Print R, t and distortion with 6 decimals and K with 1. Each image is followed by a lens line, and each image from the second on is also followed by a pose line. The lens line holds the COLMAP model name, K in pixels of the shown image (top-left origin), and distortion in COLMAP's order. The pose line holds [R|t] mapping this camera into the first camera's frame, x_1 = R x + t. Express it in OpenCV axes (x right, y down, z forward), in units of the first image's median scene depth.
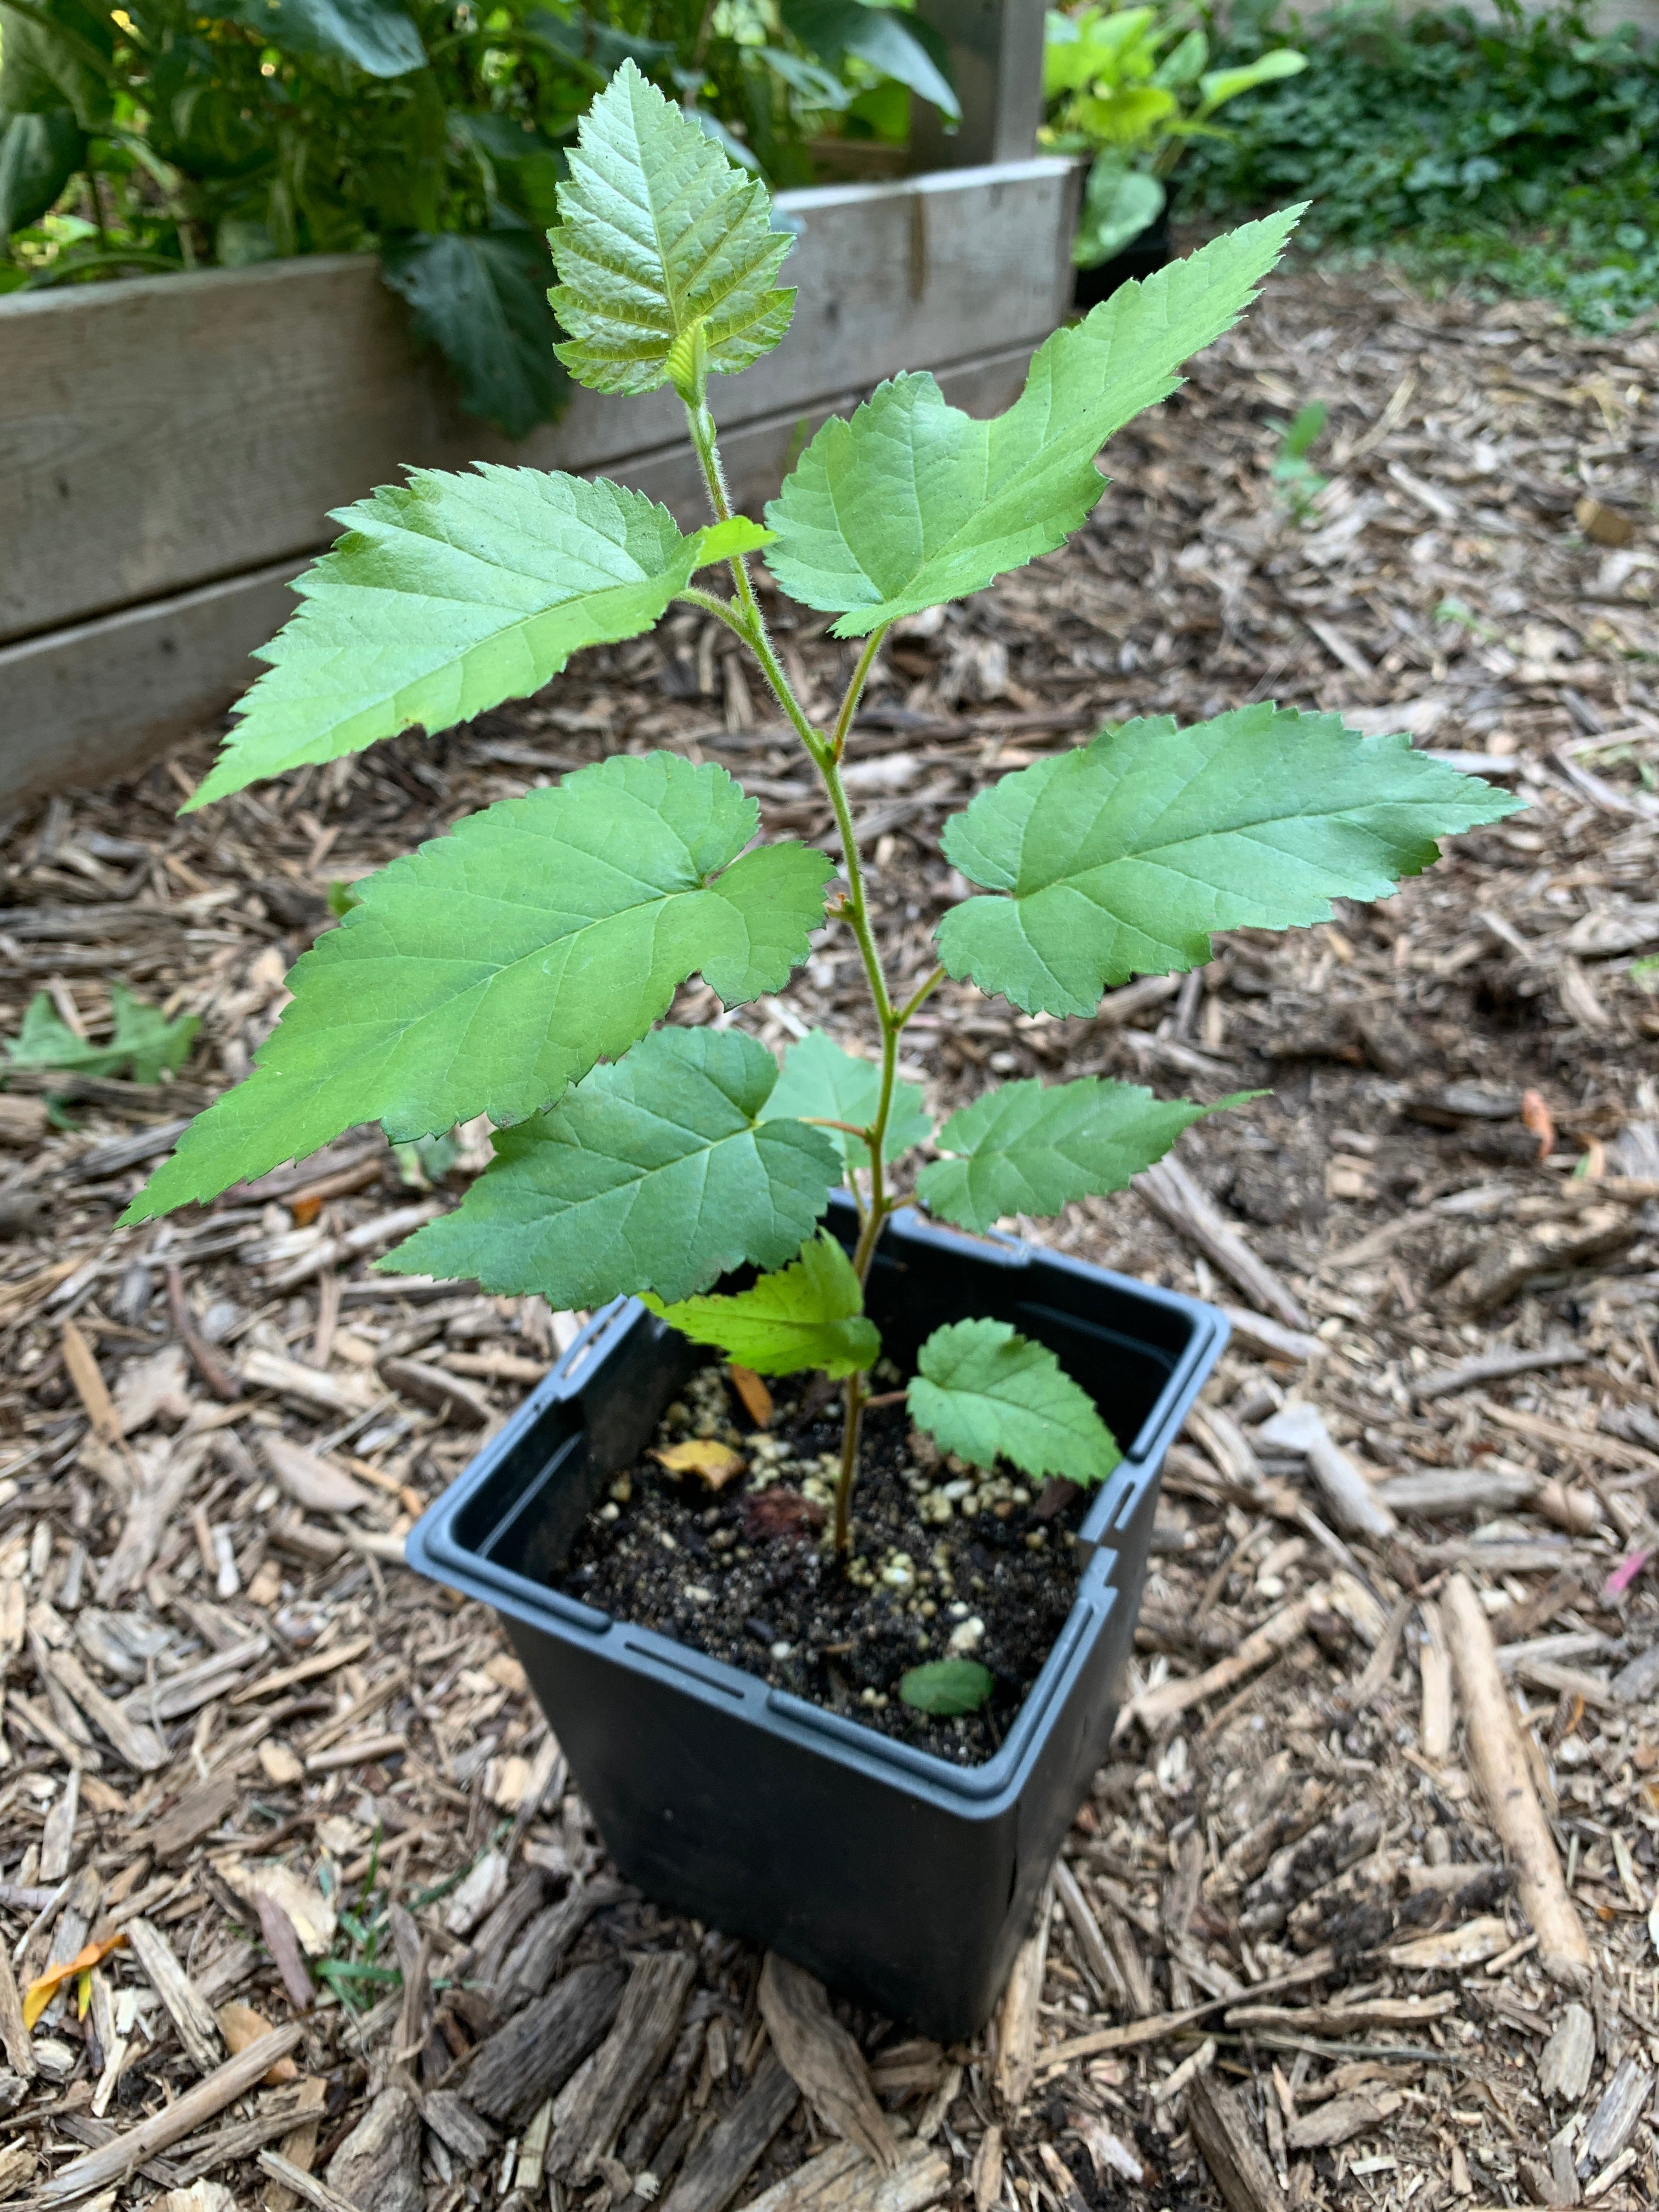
lens RADIAL K [[1732.6, 0, 829.5], [0, 1732.6, 1106.0], [0, 0, 1]] dist [-0.096283, 0.109829]
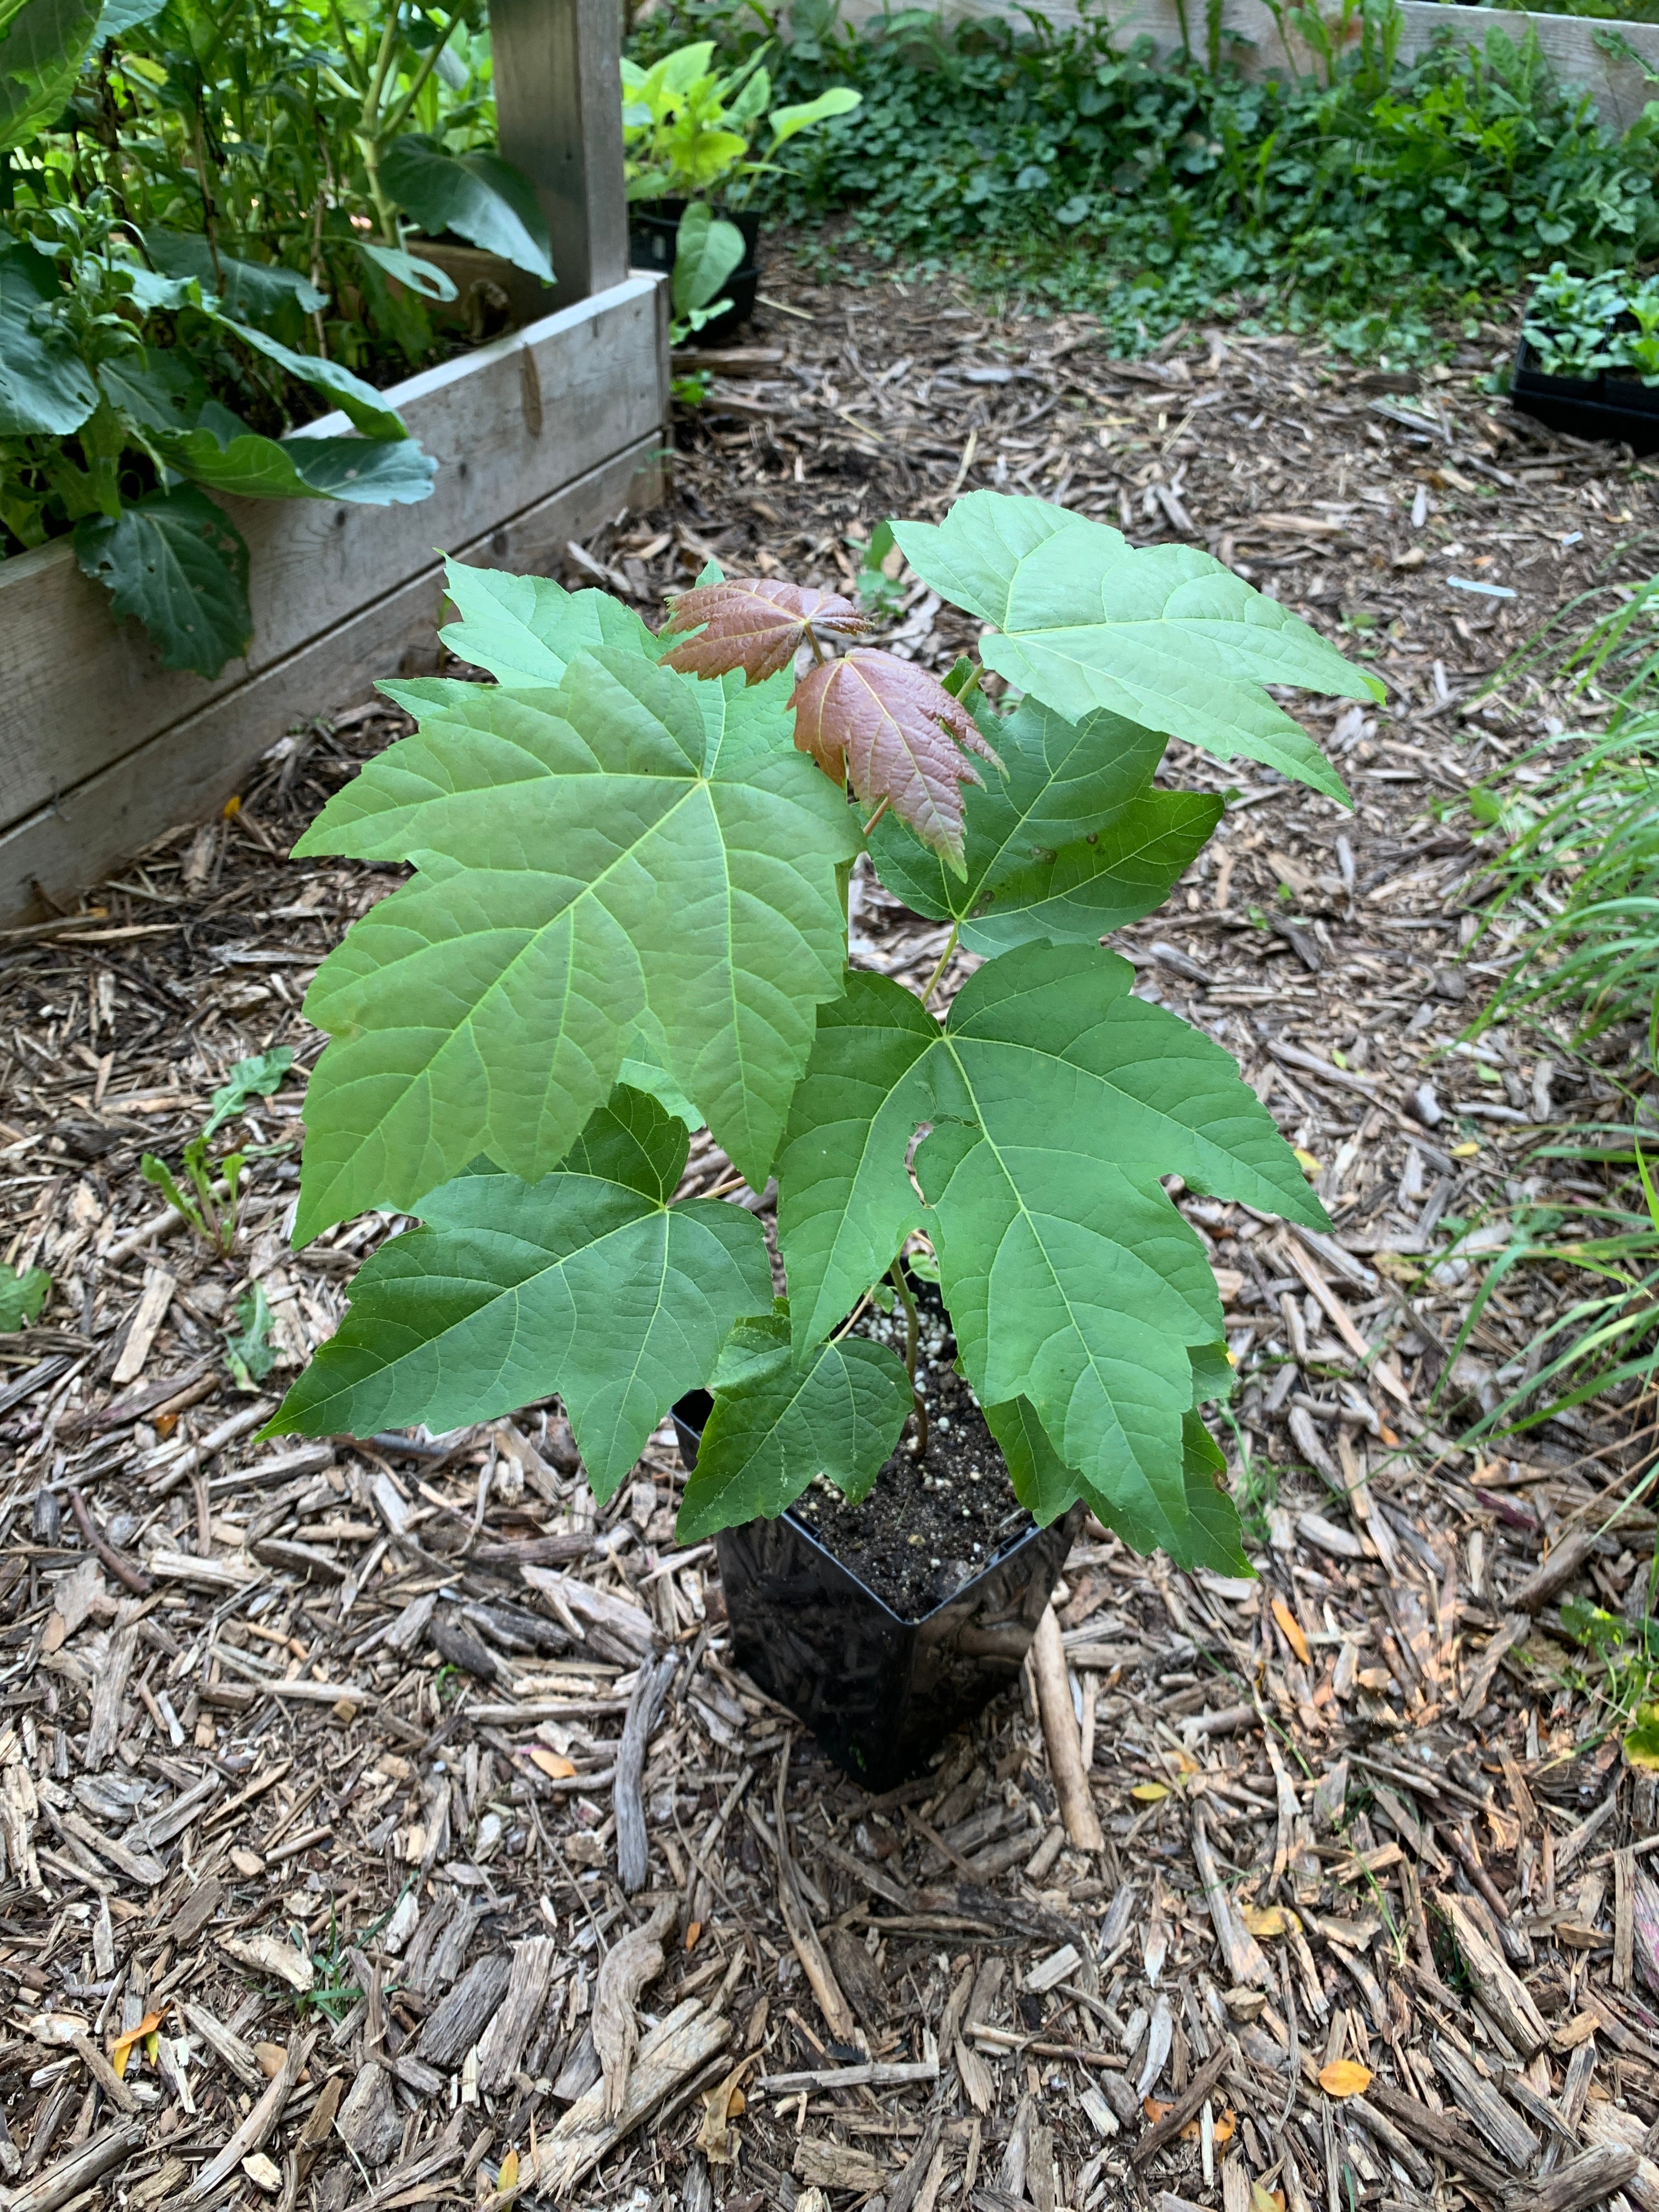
lens RADIAL K [[1732.6, 0, 829.5], [0, 1732.6, 1106.0], [0, 0, 1]] dist [-0.096283, 0.109829]
pose [[0.978277, -0.116348, 0.171573, -0.008670], [0.098677, 0.989222, 0.108180, -0.328692], [-0.182311, -0.088900, 0.979214, -0.414965]]
